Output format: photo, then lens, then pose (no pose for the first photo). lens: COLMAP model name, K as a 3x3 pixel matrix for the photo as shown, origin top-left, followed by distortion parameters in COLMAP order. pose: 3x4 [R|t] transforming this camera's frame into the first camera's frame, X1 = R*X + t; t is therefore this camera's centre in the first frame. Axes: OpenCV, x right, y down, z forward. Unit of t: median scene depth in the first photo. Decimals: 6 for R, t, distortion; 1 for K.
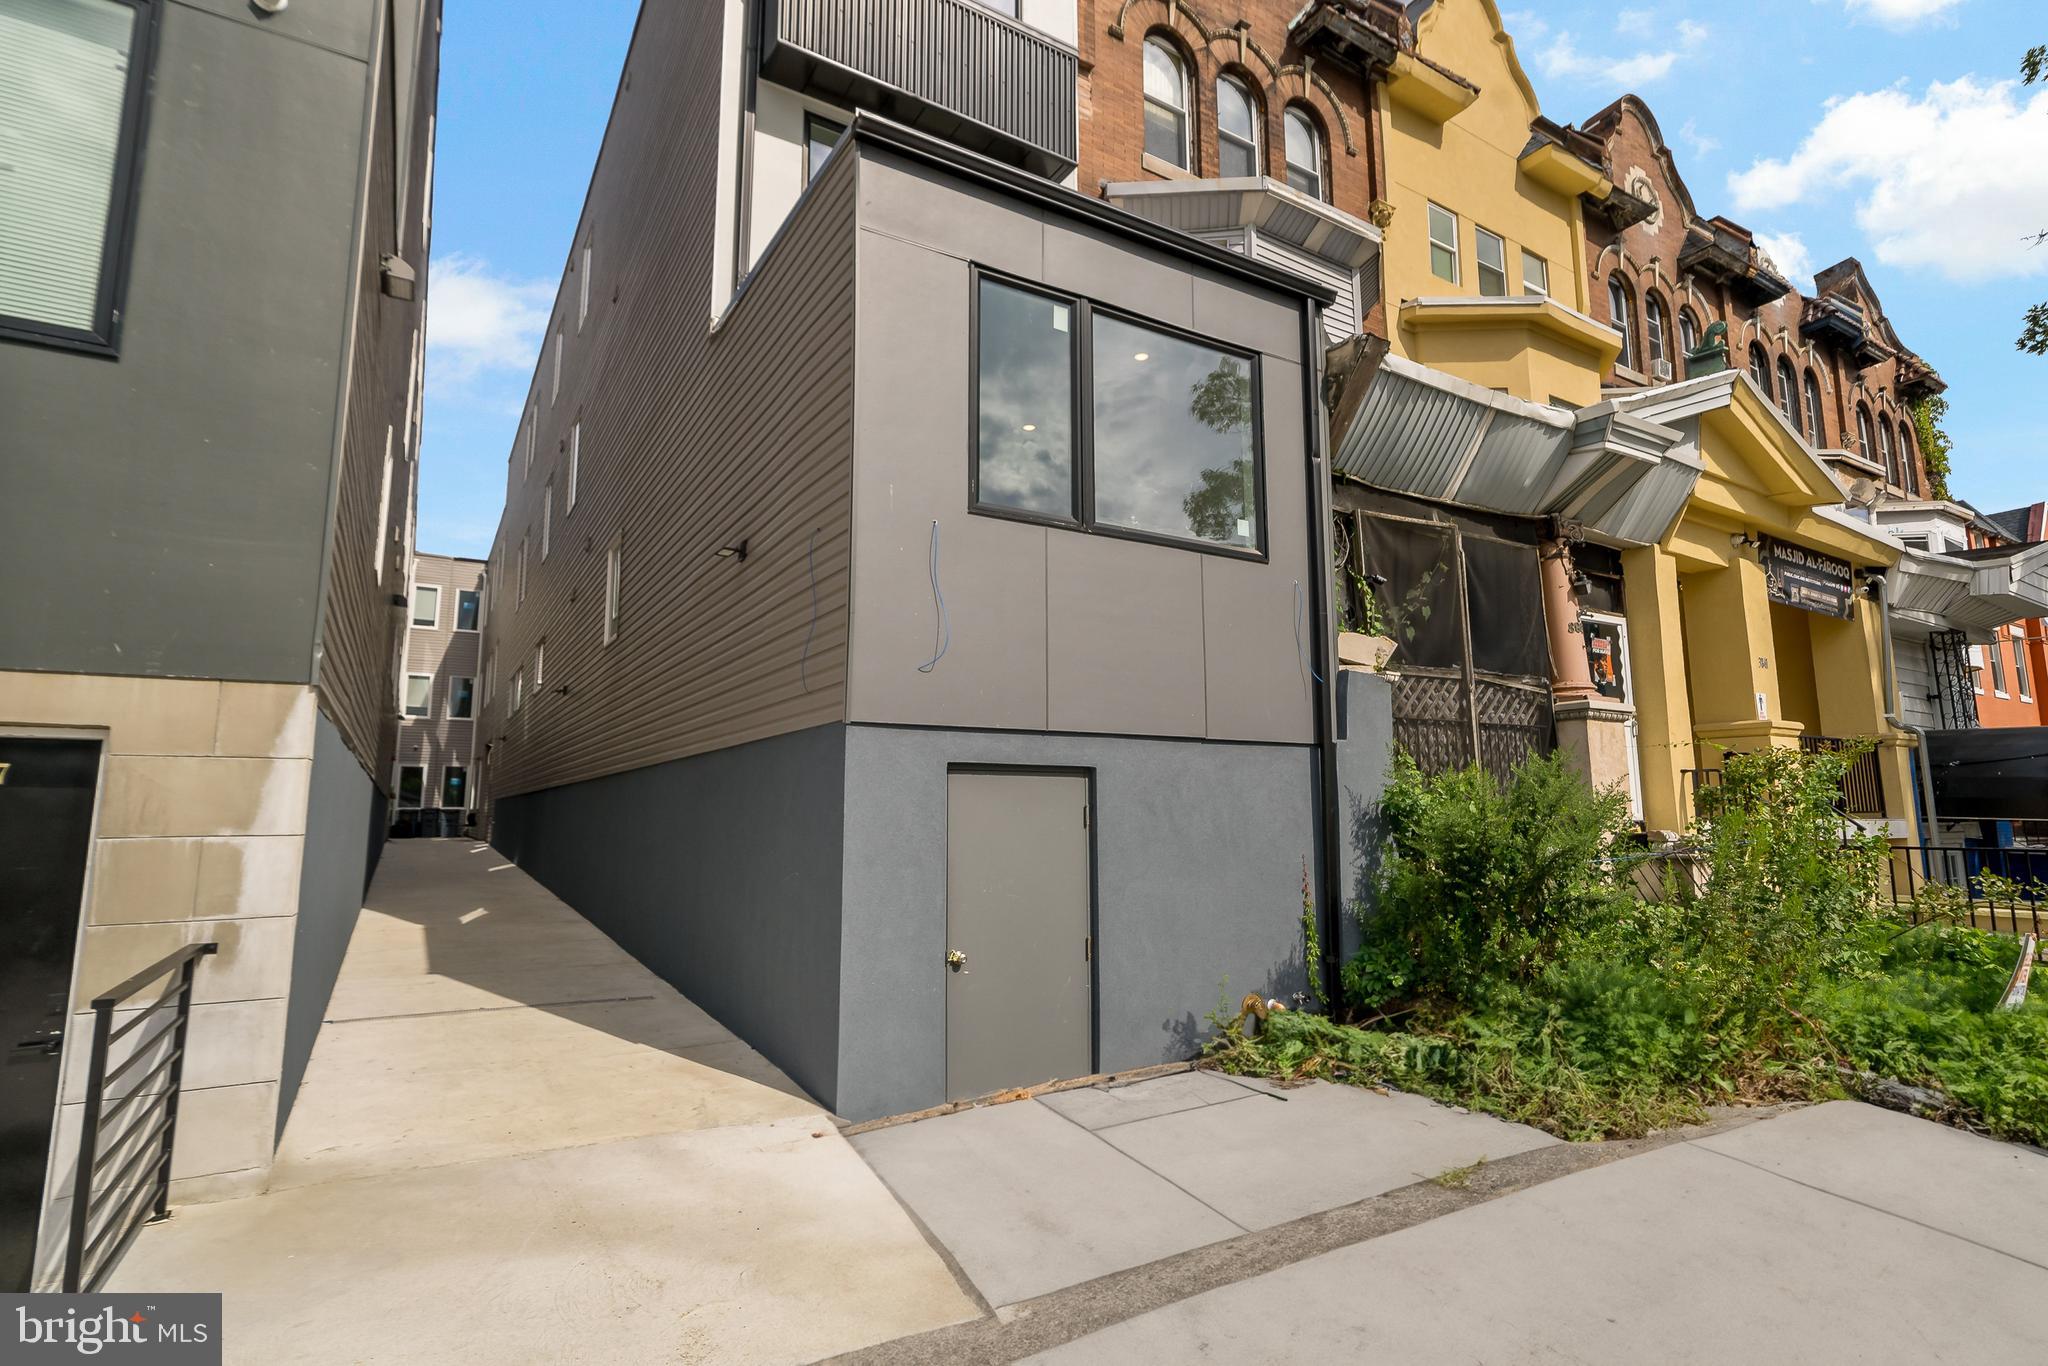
lens RADIAL K [[984.9, 0, 1019.3], [0, 984.9, 678.9], [0, 0, 1]] dist [0.005344, -0.000666]
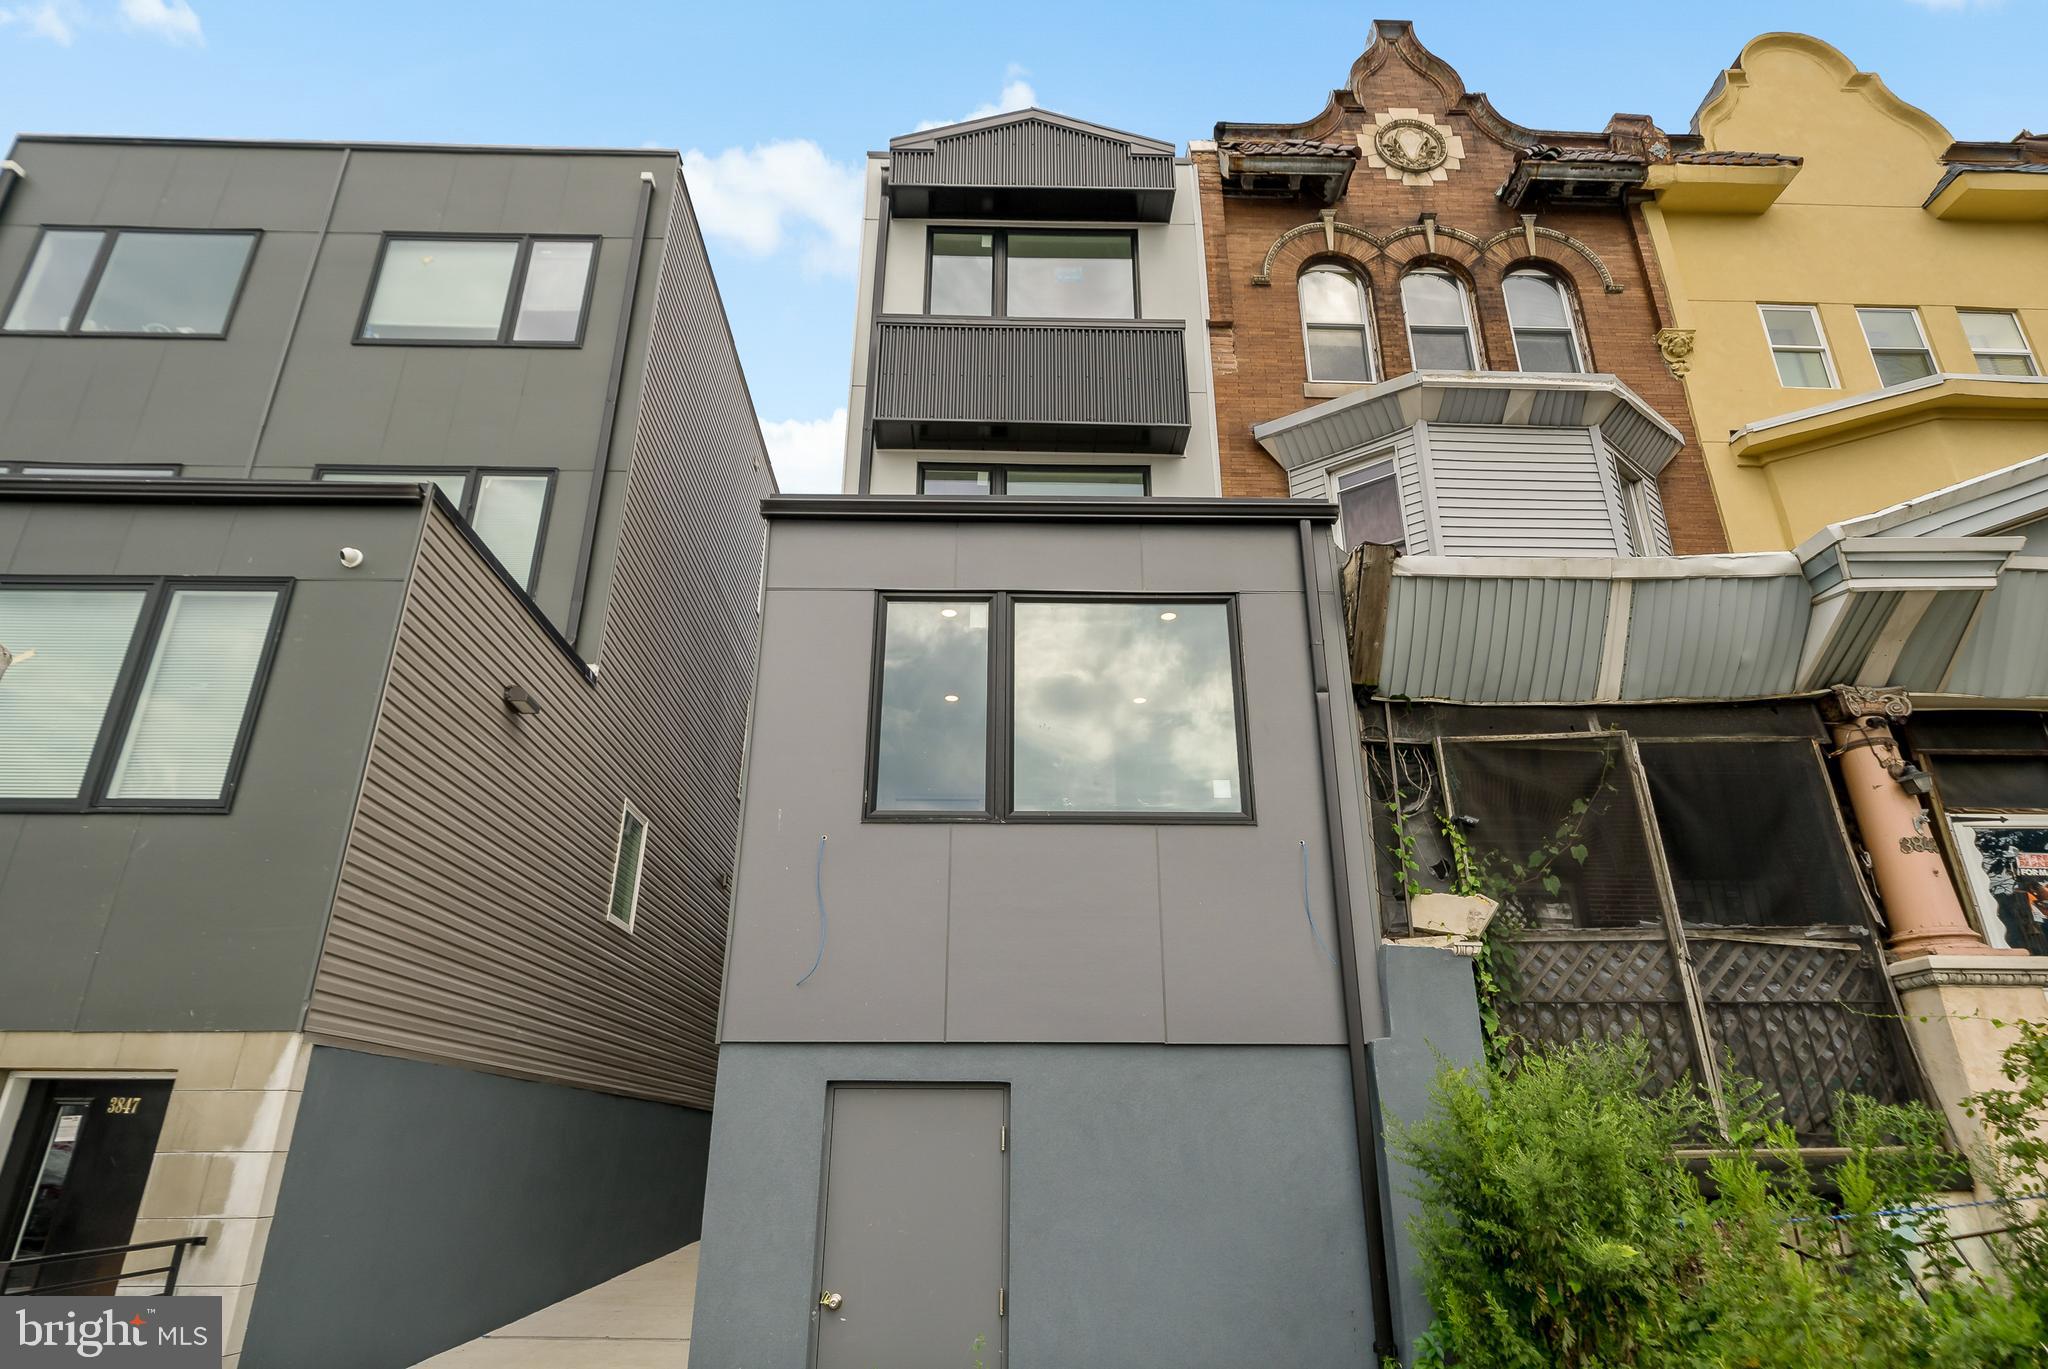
lens RADIAL K [[1119.2, 0, 1022.3], [0, 1119.2, 683.4], [0, 0, 1]] dist [0.002739, 0.000672]
pose [[0.870487, -0.184030, -0.456493, 0.449765], [0.062541, 0.961308, -0.268281, 0.010081], [0.488202, 0.204986, 0.848316, 0.042763]]
